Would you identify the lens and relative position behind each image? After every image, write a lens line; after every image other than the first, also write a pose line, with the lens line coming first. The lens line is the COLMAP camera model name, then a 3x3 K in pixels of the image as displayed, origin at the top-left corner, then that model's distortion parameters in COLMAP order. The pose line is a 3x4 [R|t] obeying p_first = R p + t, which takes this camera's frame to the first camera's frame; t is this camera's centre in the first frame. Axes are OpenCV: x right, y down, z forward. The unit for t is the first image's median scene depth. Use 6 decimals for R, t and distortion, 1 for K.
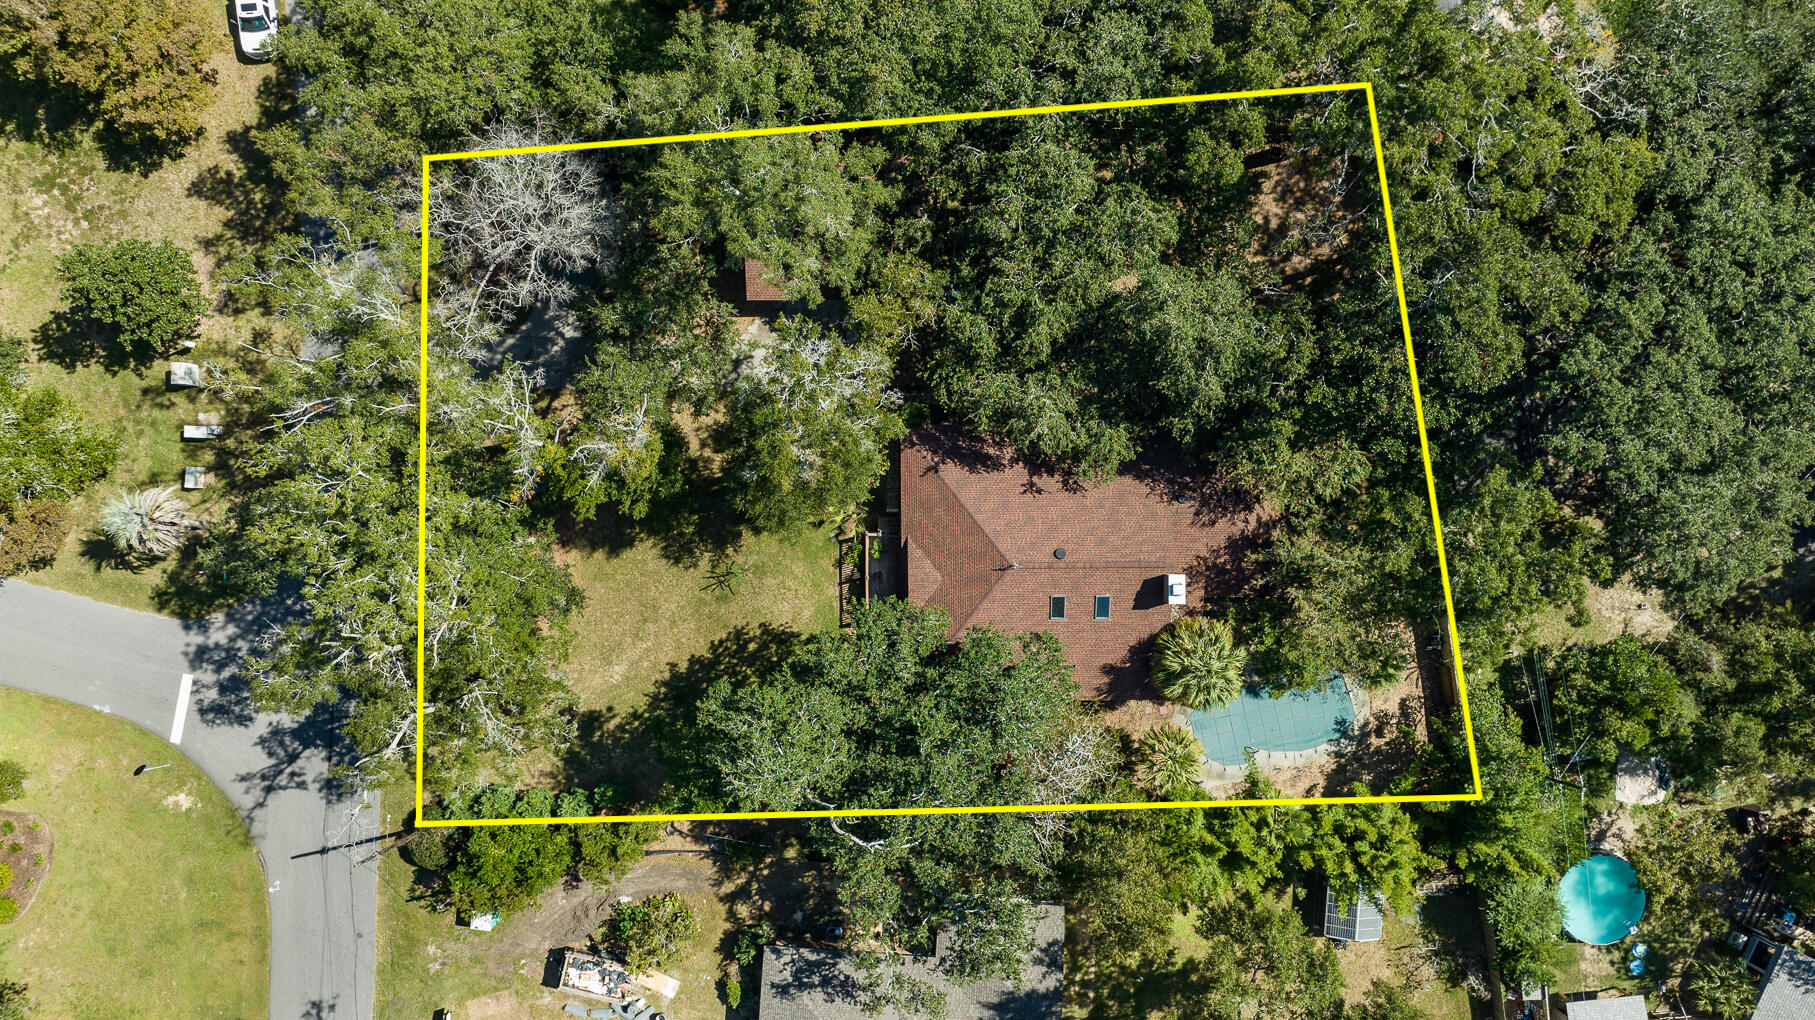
lens RADIAL K [[1277.7, 0, 896.2], [0, 1277.7, 507.7], [0, 0, 1]] dist [0.014088, 0.002255]
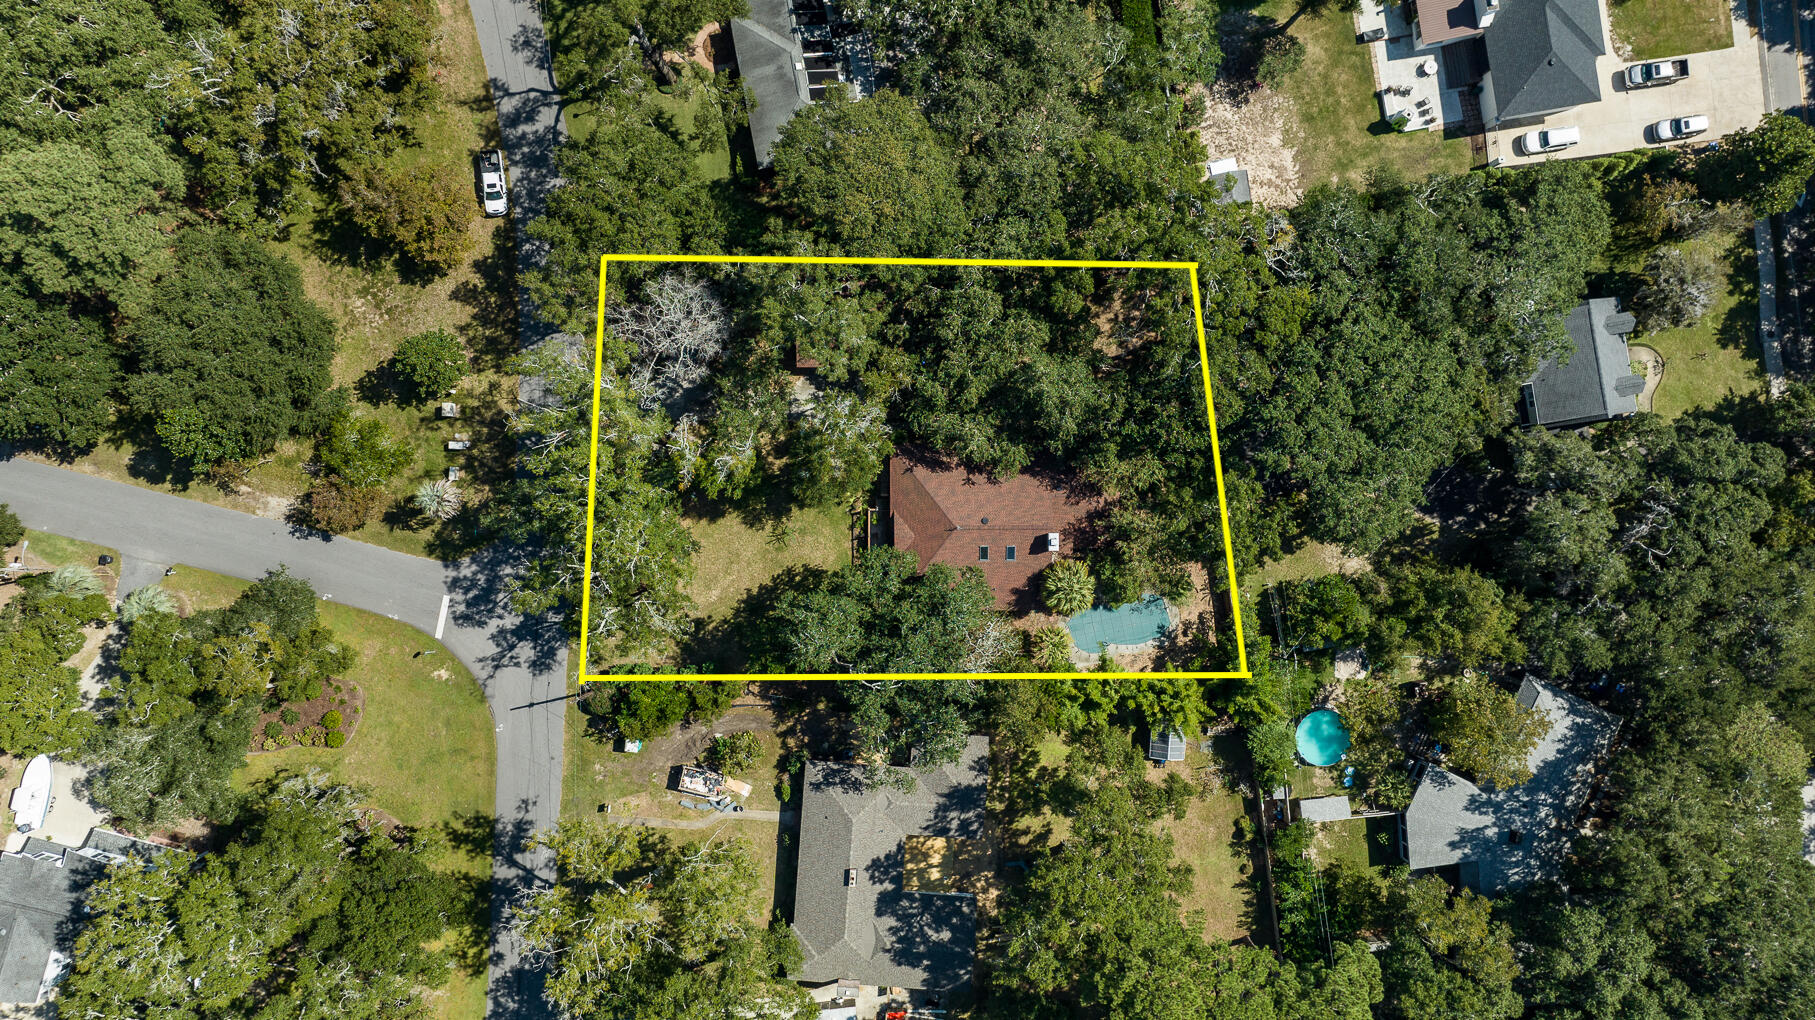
lens RADIAL K [[1277.7, 0, 910.0], [0, 1277.7, 517.0], [0, 0, 1]] dist [0.014088, 0.002255]
pose [[0.999602, 0.002130, 0.028123, -0.016693], [-0.002583, 0.999867, 0.016077, 0.004103], [-0.028085, -0.016144, 0.999475, -0.648663]]
